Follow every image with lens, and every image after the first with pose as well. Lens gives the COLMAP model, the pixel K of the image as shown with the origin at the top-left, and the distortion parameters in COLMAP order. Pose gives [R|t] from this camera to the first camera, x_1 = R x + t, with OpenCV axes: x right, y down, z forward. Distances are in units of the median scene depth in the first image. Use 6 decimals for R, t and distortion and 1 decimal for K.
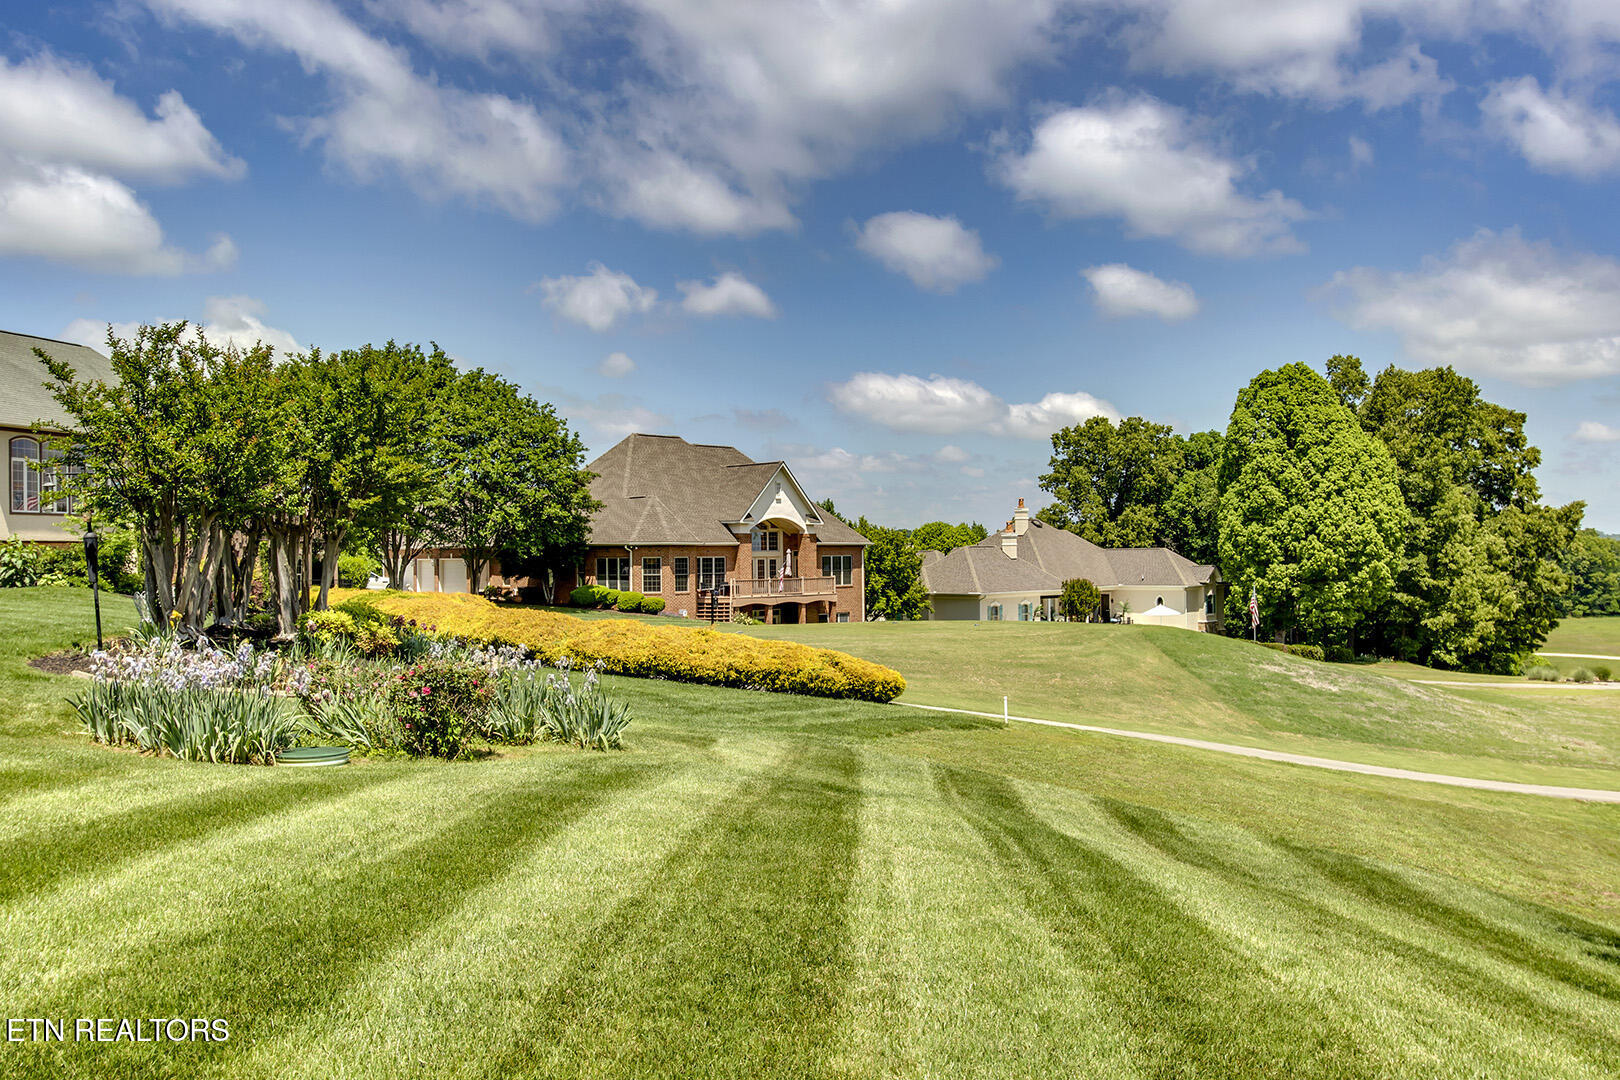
lens RADIAL K [[1370.8, 0, 810.5], [0, 1370.8, 543.5], [0, 0, 1]] dist [-0.003713, 0.000095]
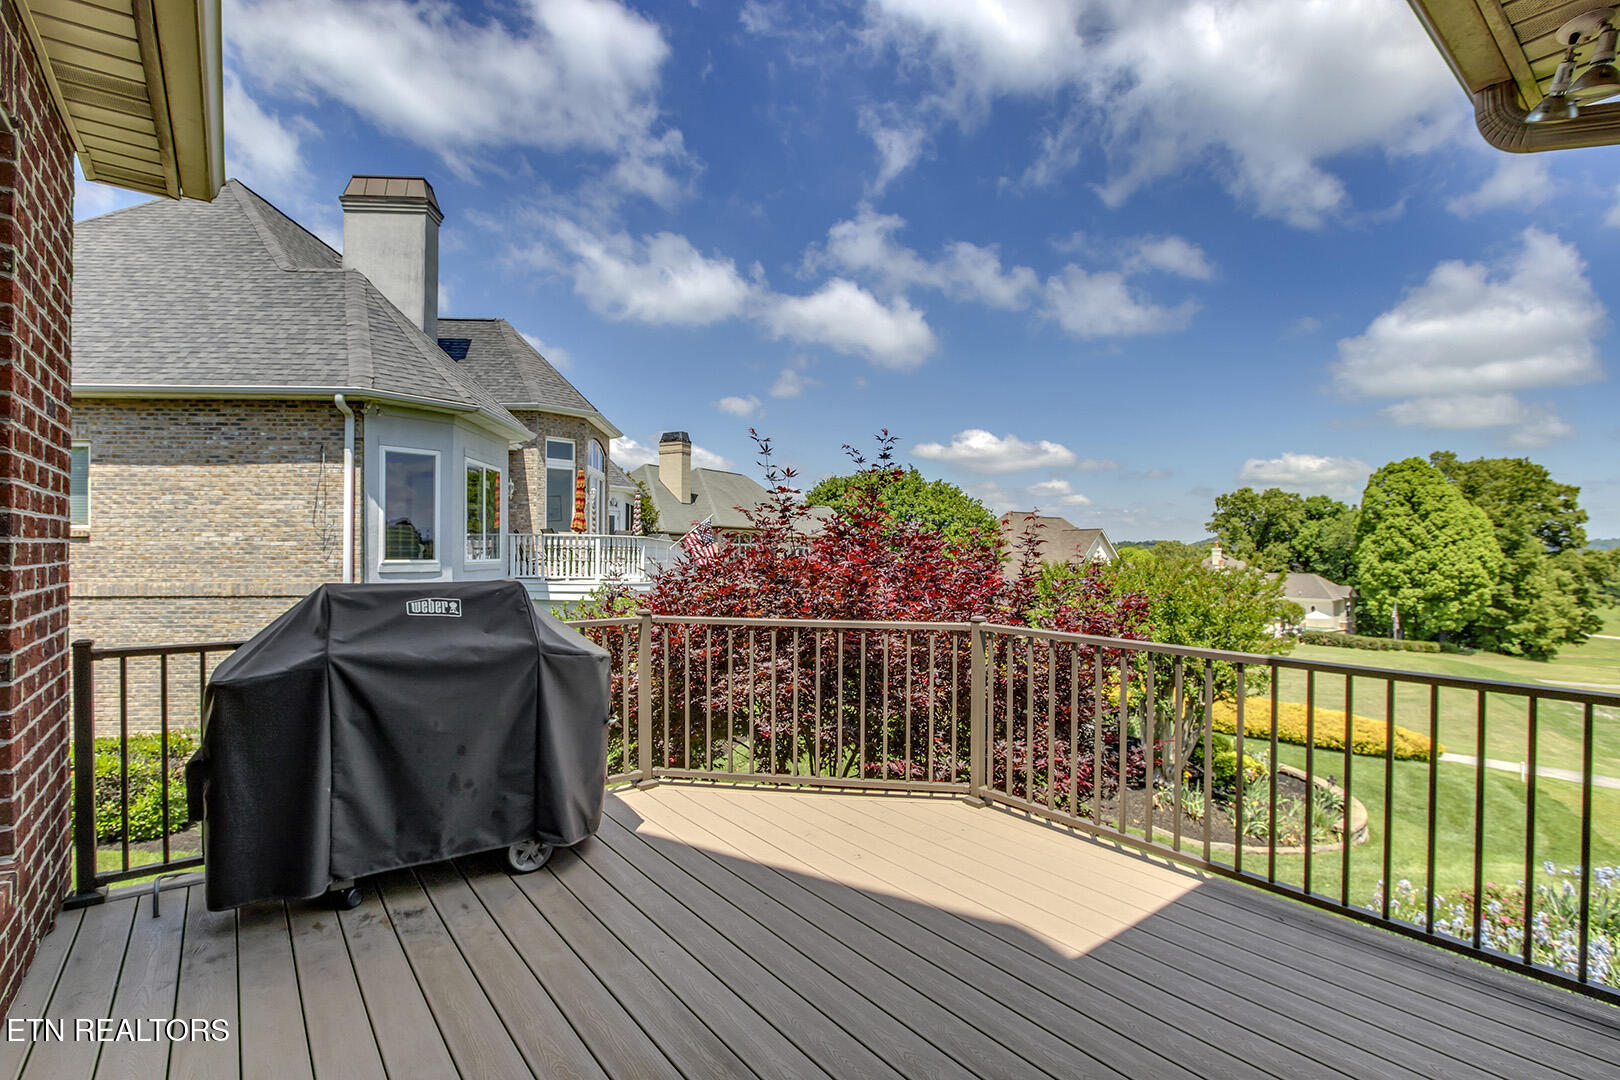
lens RADIAL K [[749.0, 0, 816.1], [0, 749.0, 551.4], [0, 0, 1]] dist [-0.019419, 0.000893]
pose [[0.971255, 0.011535, -0.237763, -0.108291], [-0.009387, 0.999904, 0.010163, -0.029375], [0.237857, -0.007639, 0.971270, 0.030804]]
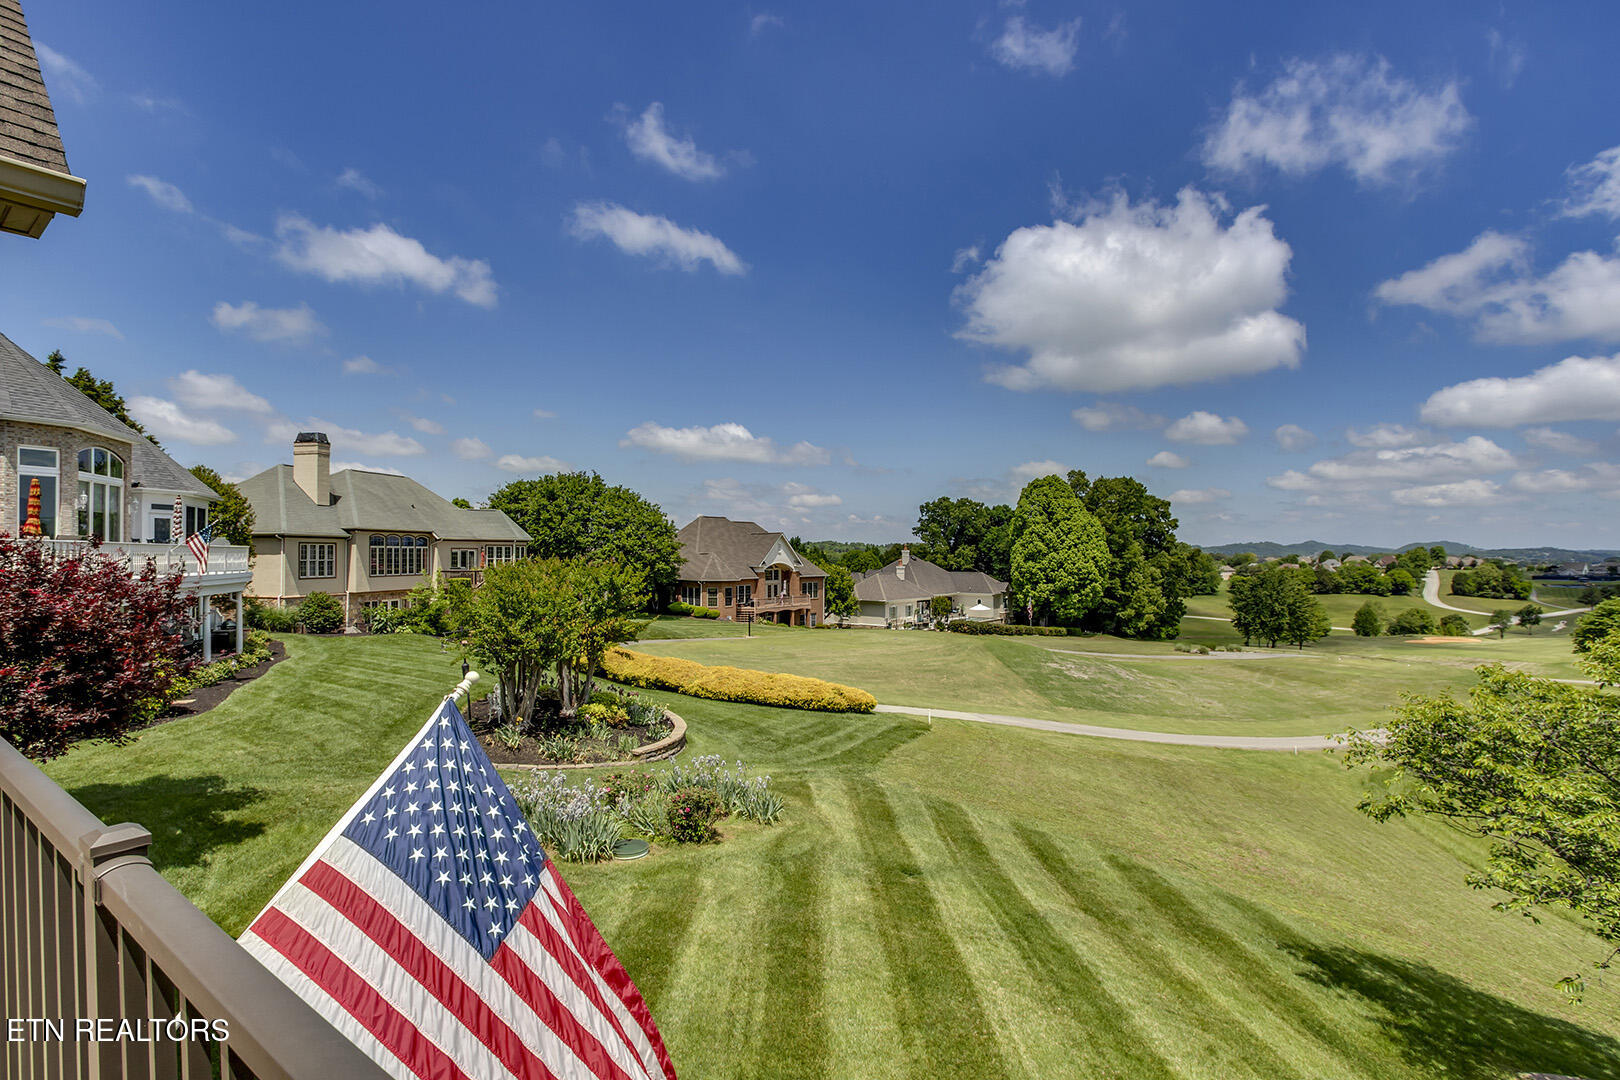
lens RADIAL K [[749.0, 0, 812.5], [0, 749.0, 549.1], [0, 0, 1]] dist [-0.019419, 0.000893]
pose [[0.998946, 0.009880, 0.044827, -0.018855], [-0.009959, 0.999949, 0.001542, -0.030614], [-0.044809, -0.001987, 0.998994, -0.004689]]
